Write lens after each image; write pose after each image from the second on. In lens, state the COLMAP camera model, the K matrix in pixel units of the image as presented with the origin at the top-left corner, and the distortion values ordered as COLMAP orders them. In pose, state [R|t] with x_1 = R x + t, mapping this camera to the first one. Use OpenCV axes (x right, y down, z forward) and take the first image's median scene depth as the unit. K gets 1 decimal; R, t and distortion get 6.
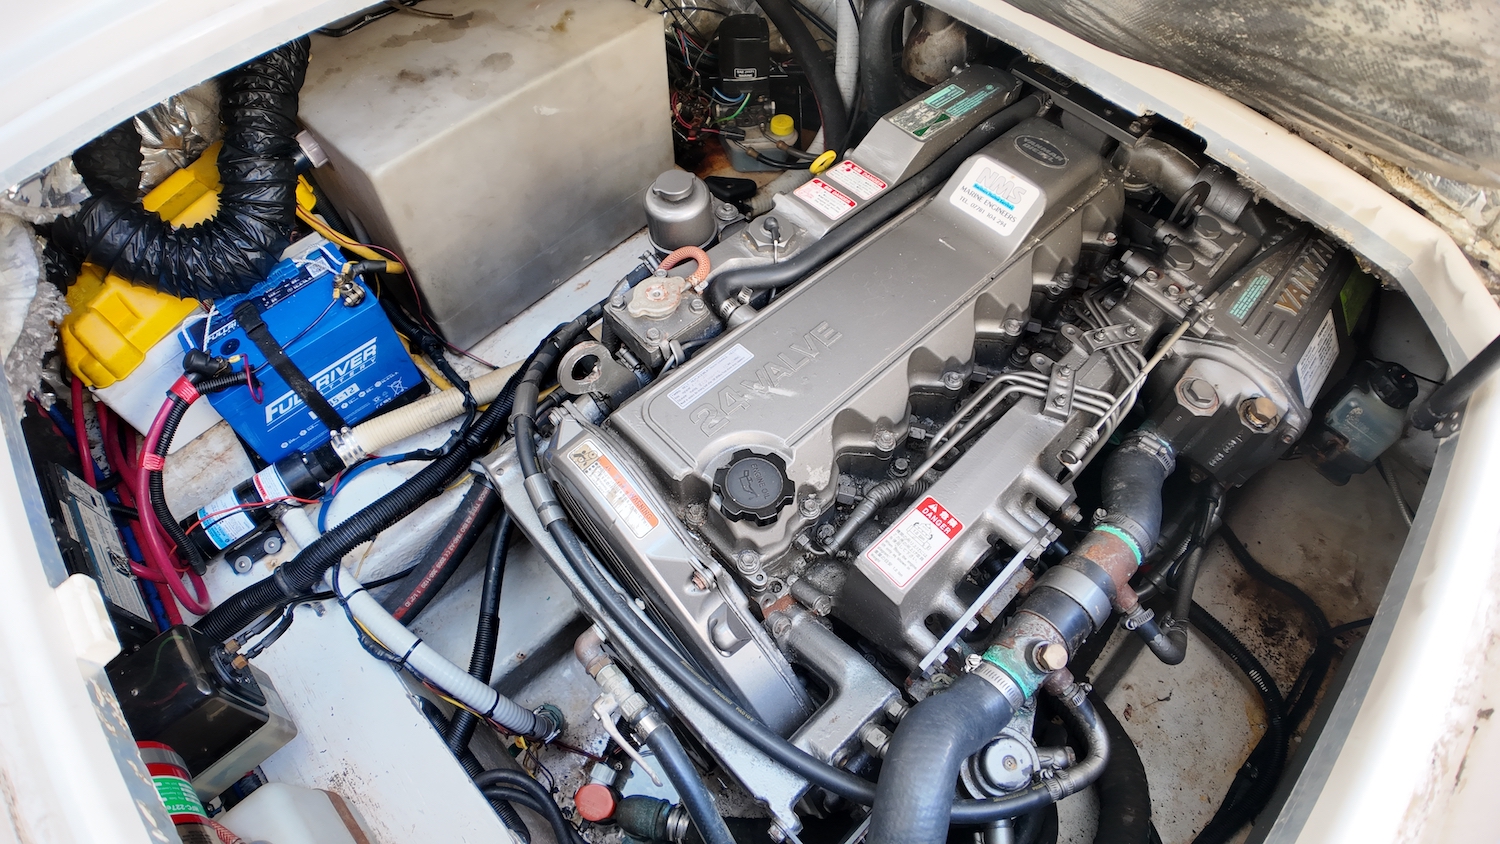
lens RADIAL K [[754.5, 0, 745.2], [0, 754.5, 417.9], [0, 0, 1]] dist [-0.107790, 0.002865]
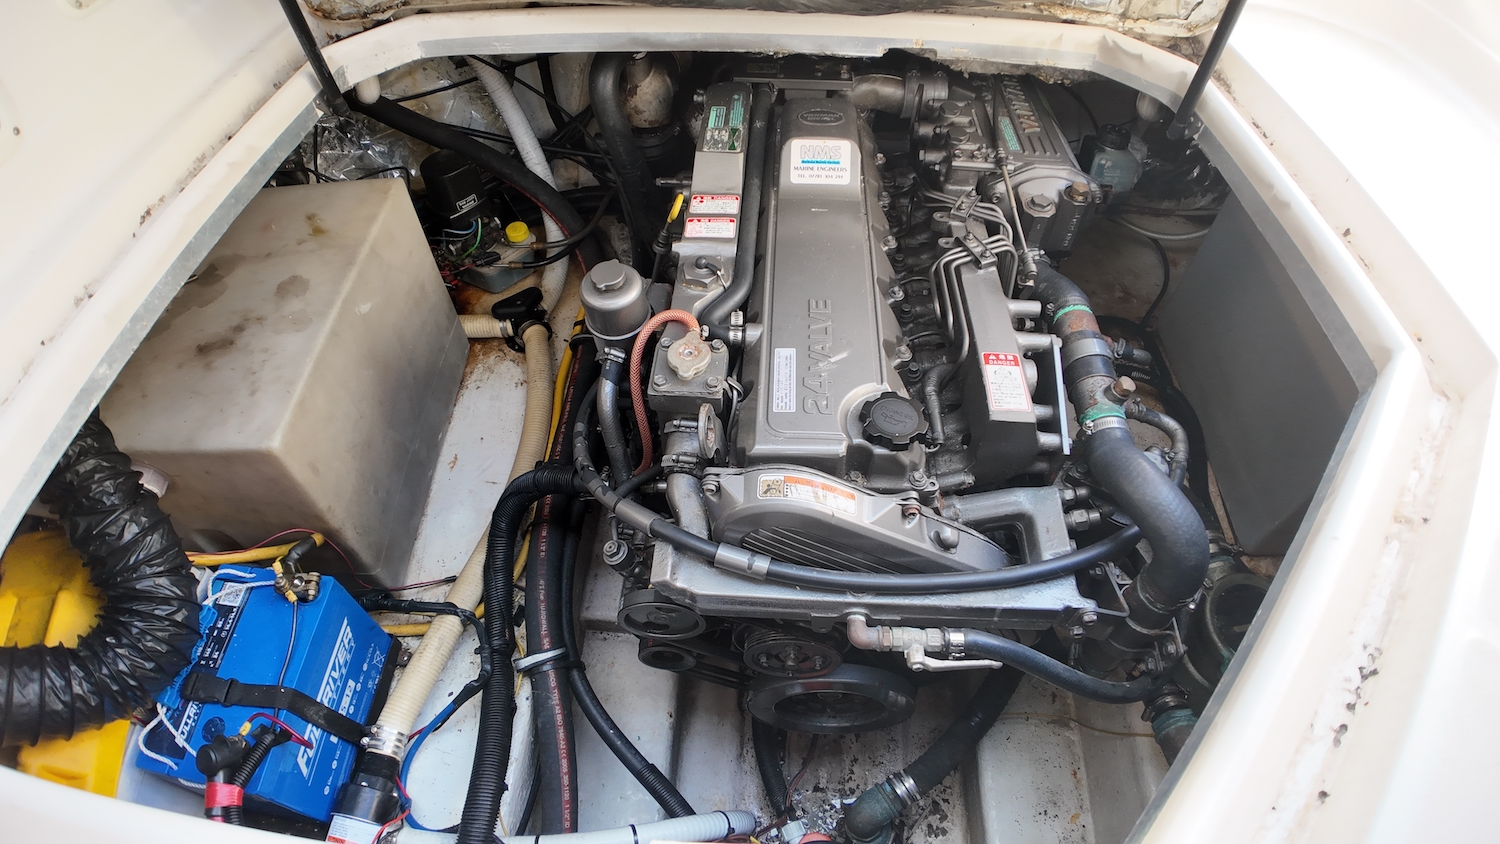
lens RADIAL K [[754.5, 0, 745.2], [0, 754.5, 417.9], [0, 0, 1]] dist [-0.107790, 0.002865]
pose [[0.724627, -0.549732, 0.415585, -0.505729], [0.586651, 0.808500, 0.046574, -0.082553], [-0.361603, 0.210054, 0.908361, 0.002678]]
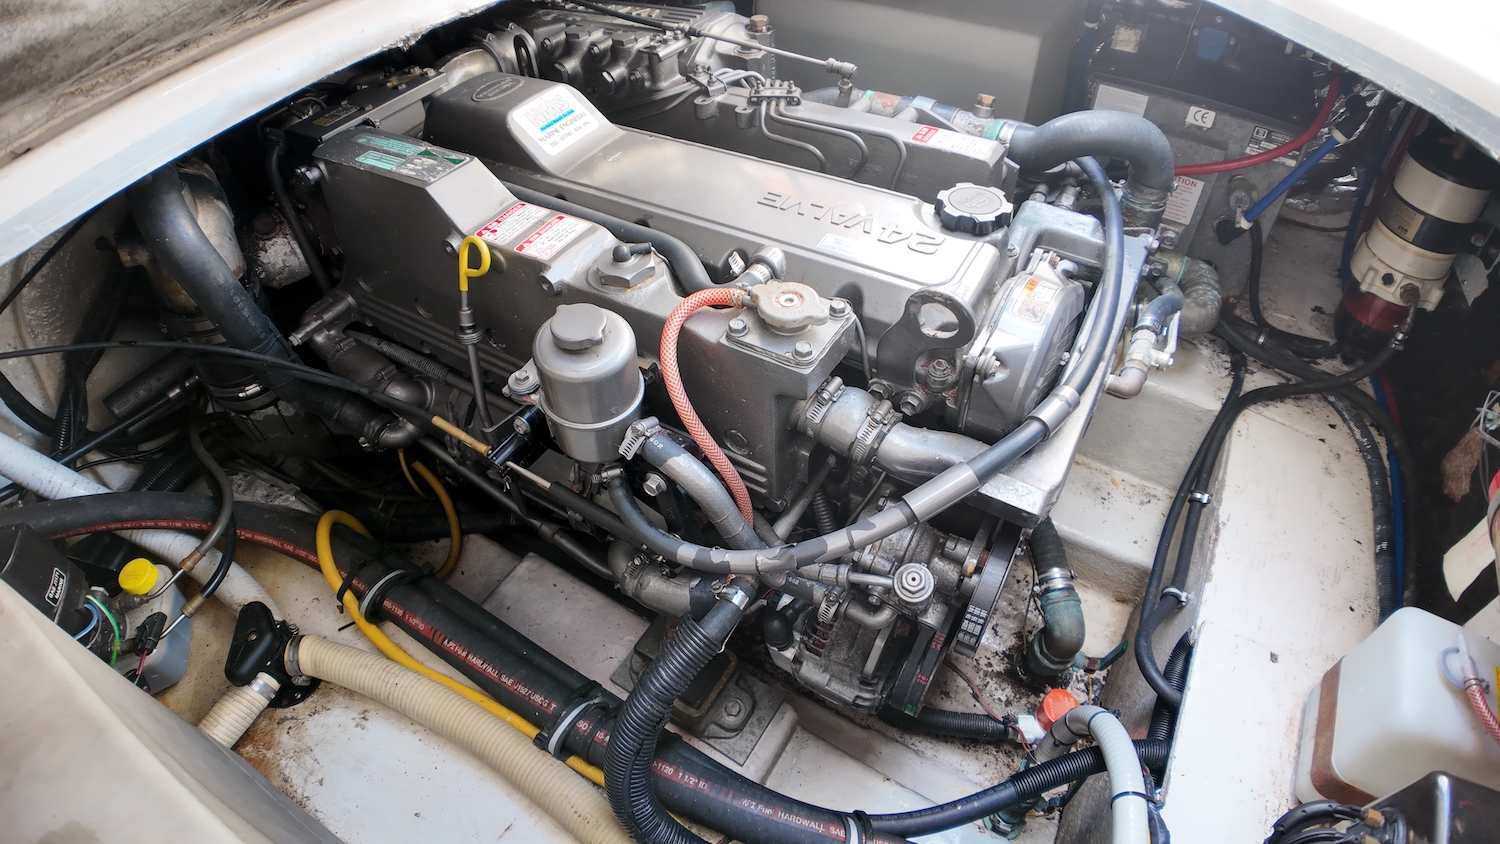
lens RADIAL K [[754.5, 0, 745.2], [0, 754.5, 417.9], [0, 0, 1]] dist [-0.107790, 0.002865]
pose [[-0.254417, -0.702596, 0.664553, -0.626969], [0.834597, 0.187655, 0.517913, -0.514204], [-0.488590, 0.686400, 0.538642, 0.628669]]
